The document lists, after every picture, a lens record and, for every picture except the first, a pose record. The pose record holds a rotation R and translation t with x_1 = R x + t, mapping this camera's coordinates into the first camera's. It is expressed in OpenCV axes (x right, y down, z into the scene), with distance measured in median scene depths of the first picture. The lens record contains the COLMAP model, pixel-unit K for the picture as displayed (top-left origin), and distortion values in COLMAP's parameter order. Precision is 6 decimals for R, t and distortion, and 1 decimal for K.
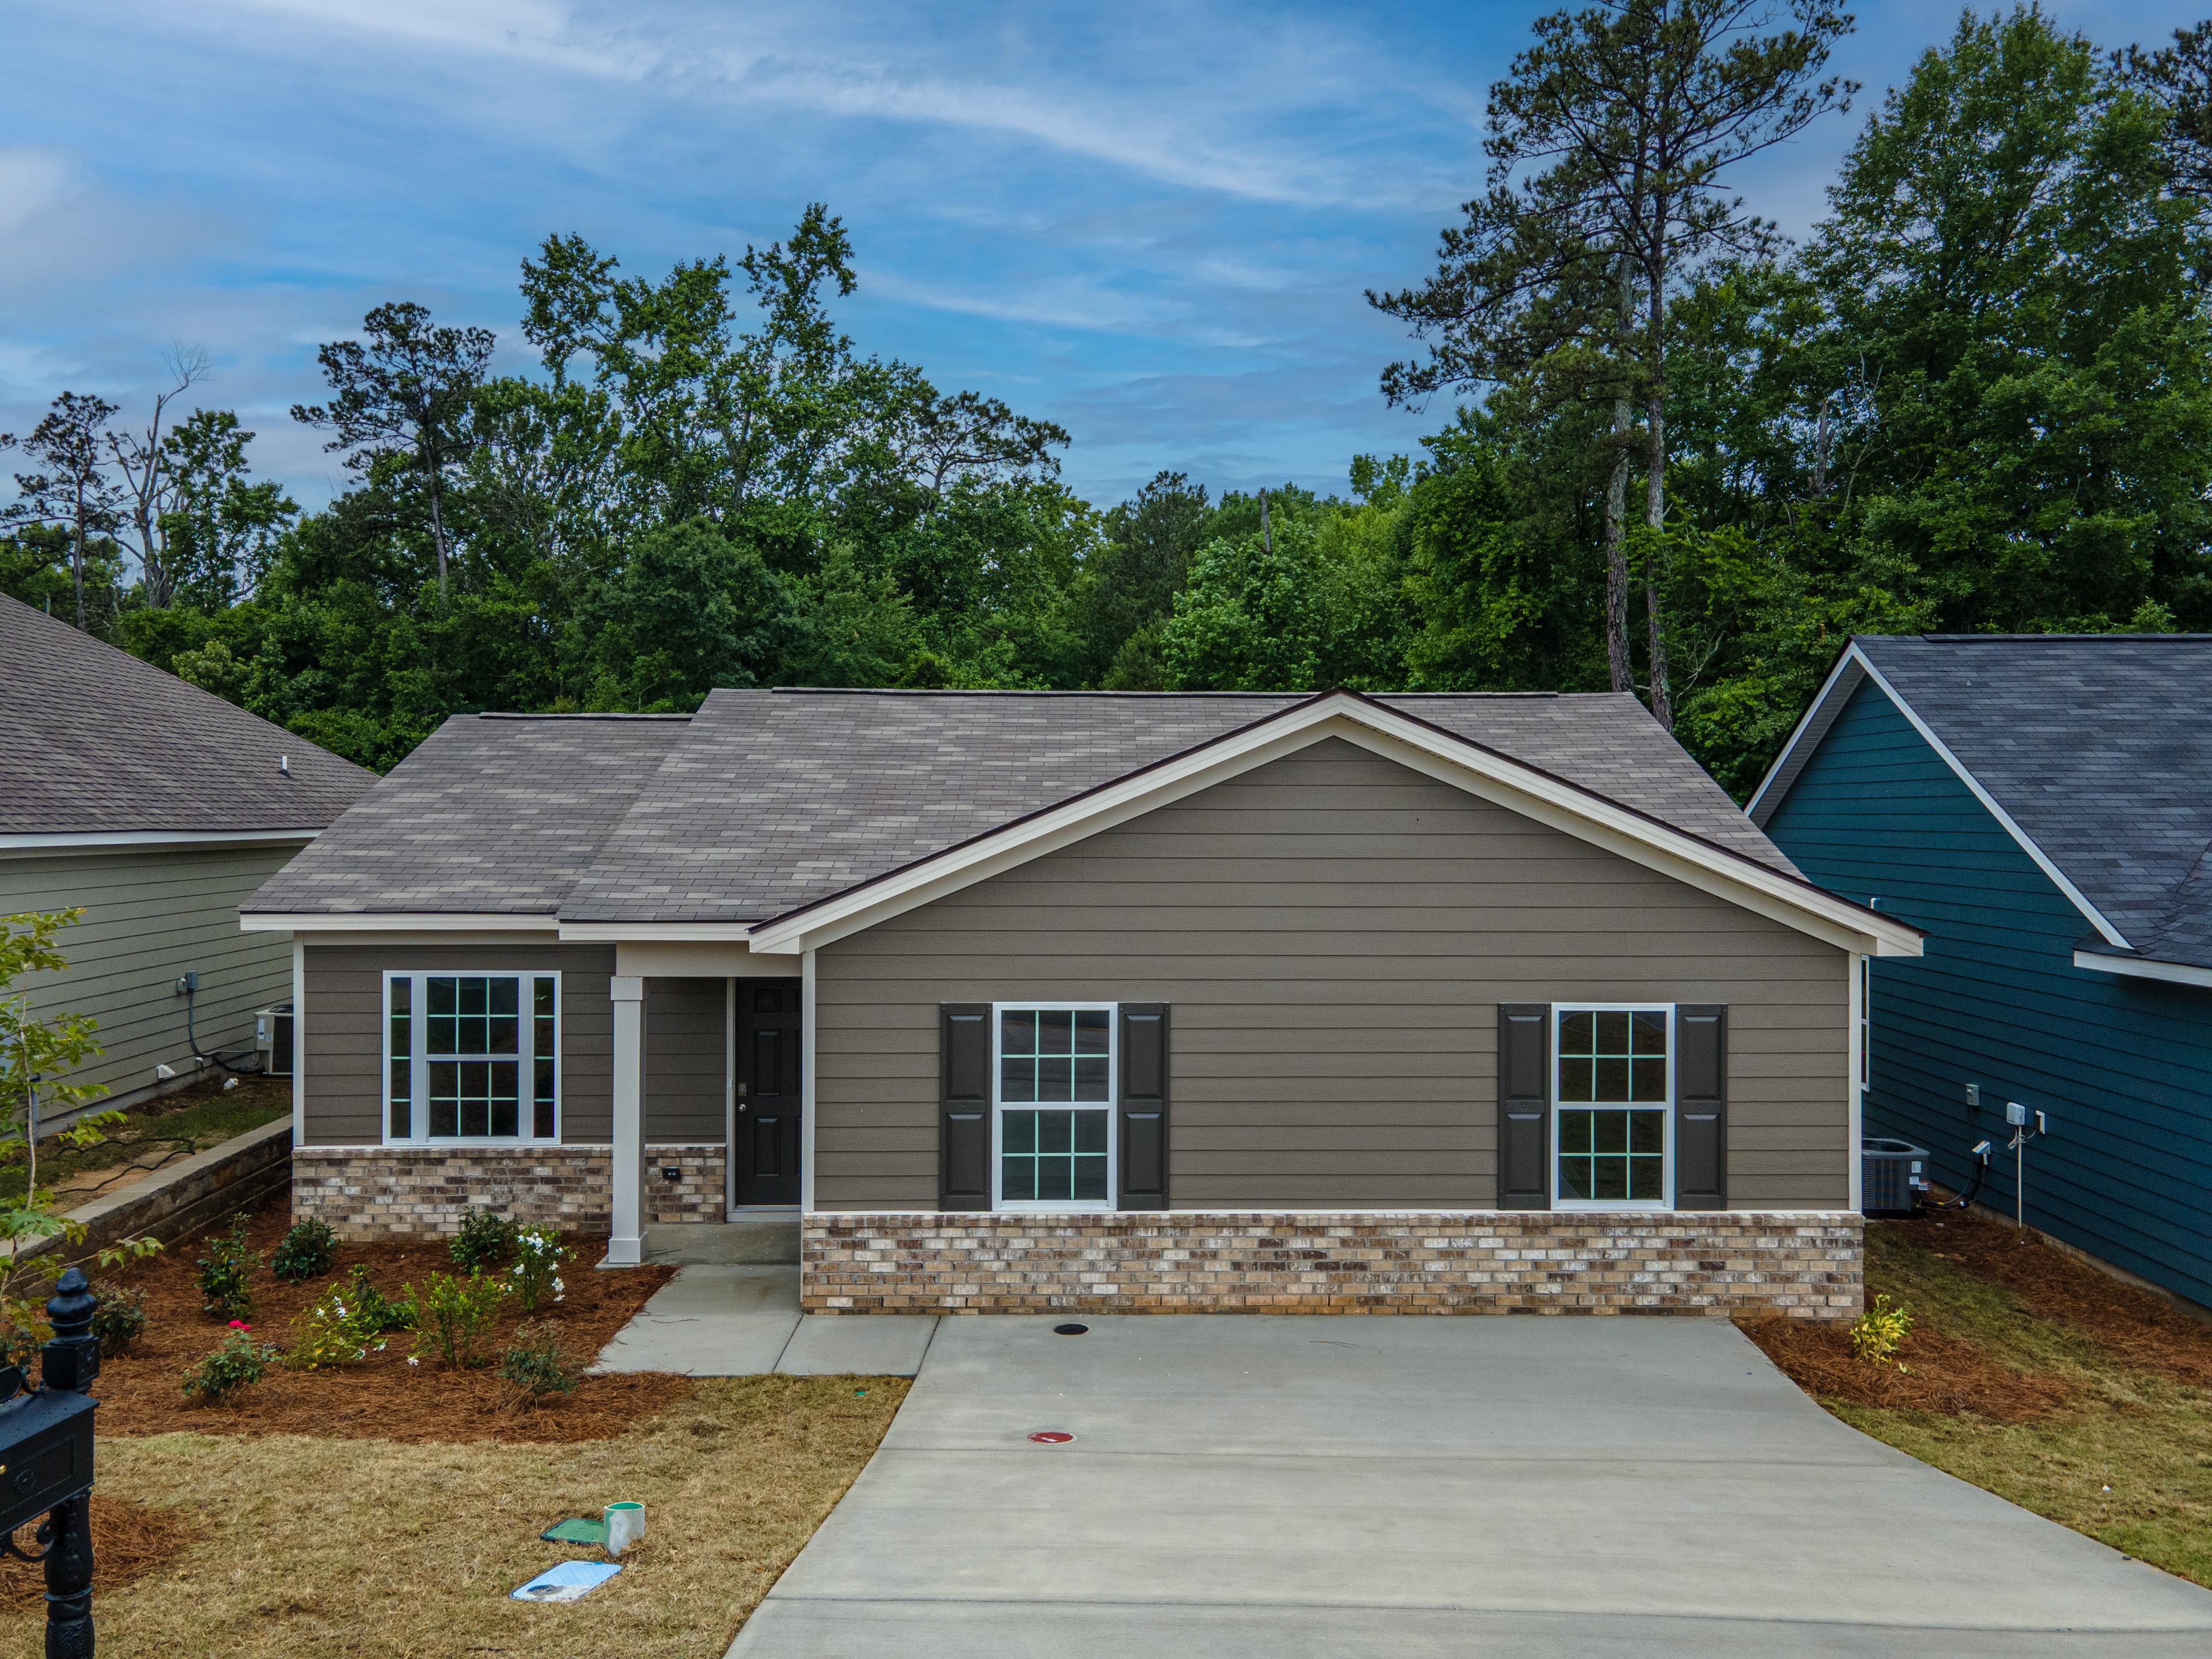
lens RADIAL K [[1667.9, 0, 1068.8], [0, 1667.9, 831.3], [0, 0, 1]] dist [0.031405, -0.001324]
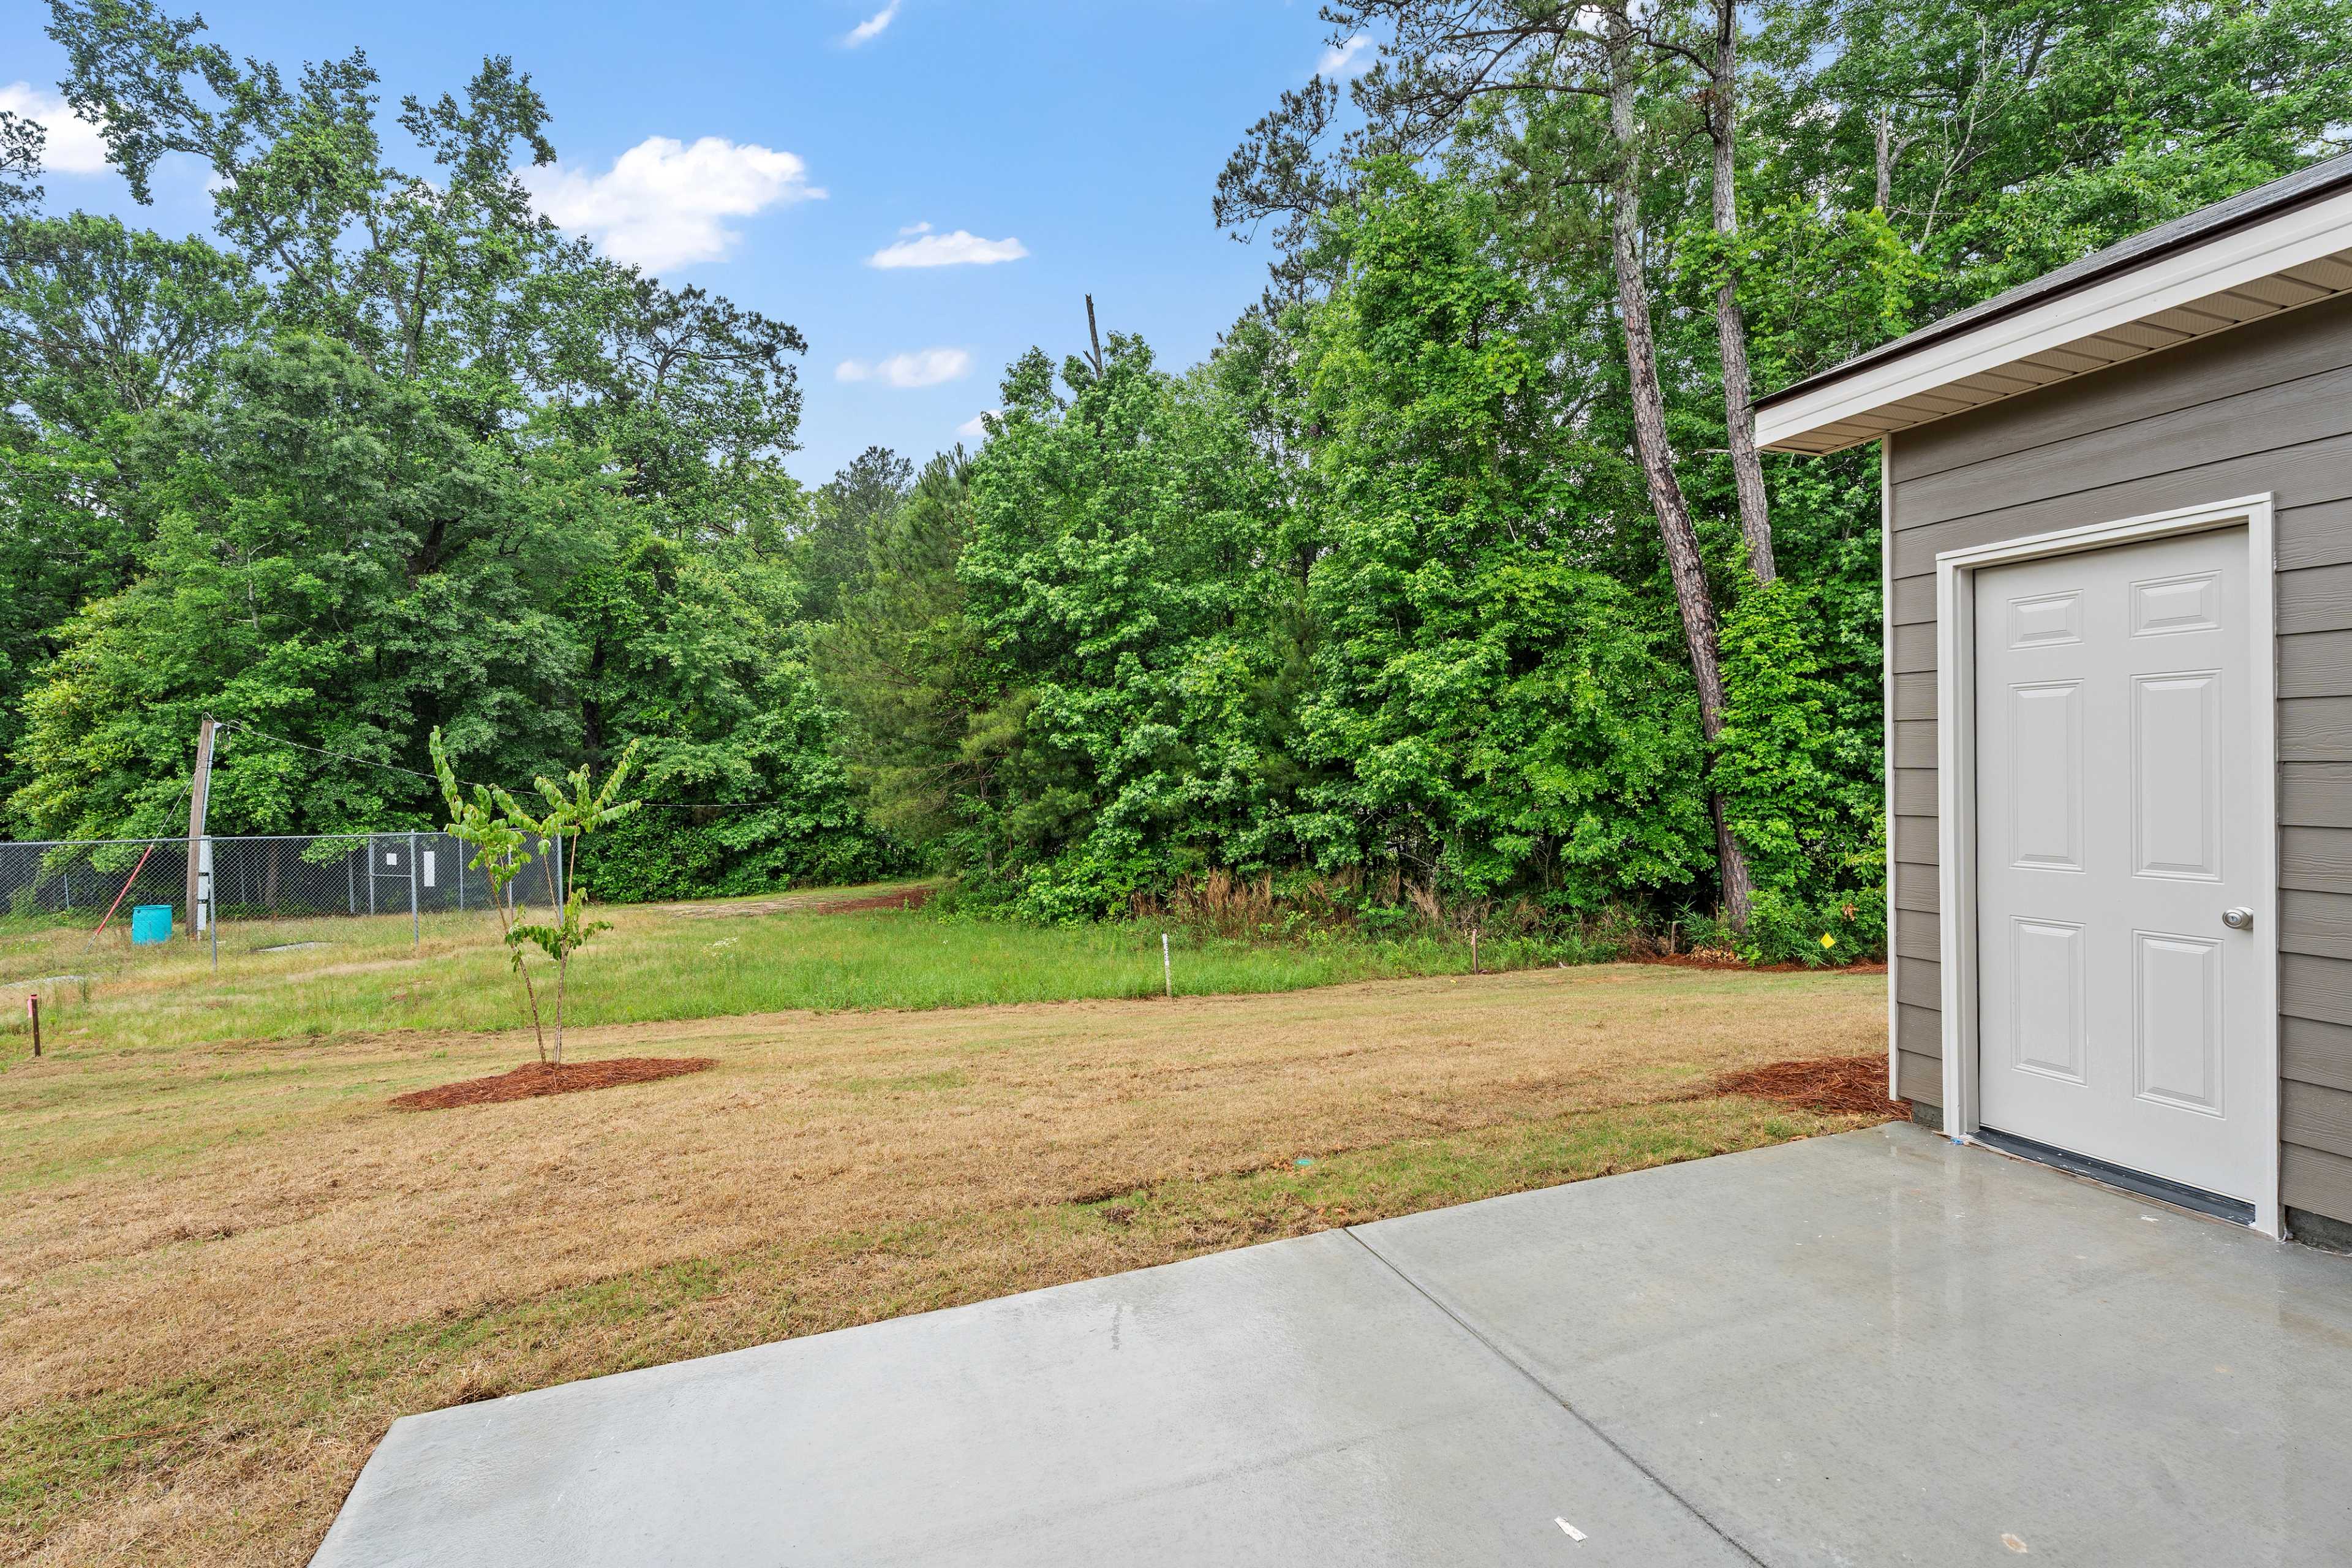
lens RADIAL K [[1015.9, 0, 1170.9], [0, 1015.9, 781.0], [0, 0, 1]] dist [0.001214, 0.000312]
pose [[0.926705, -0.031995, 0.374426, -0.165596], [0.030984, 0.999482, 0.008720, 0.140830], [-0.374511, 0.003521, 0.927216, 1.742520]]
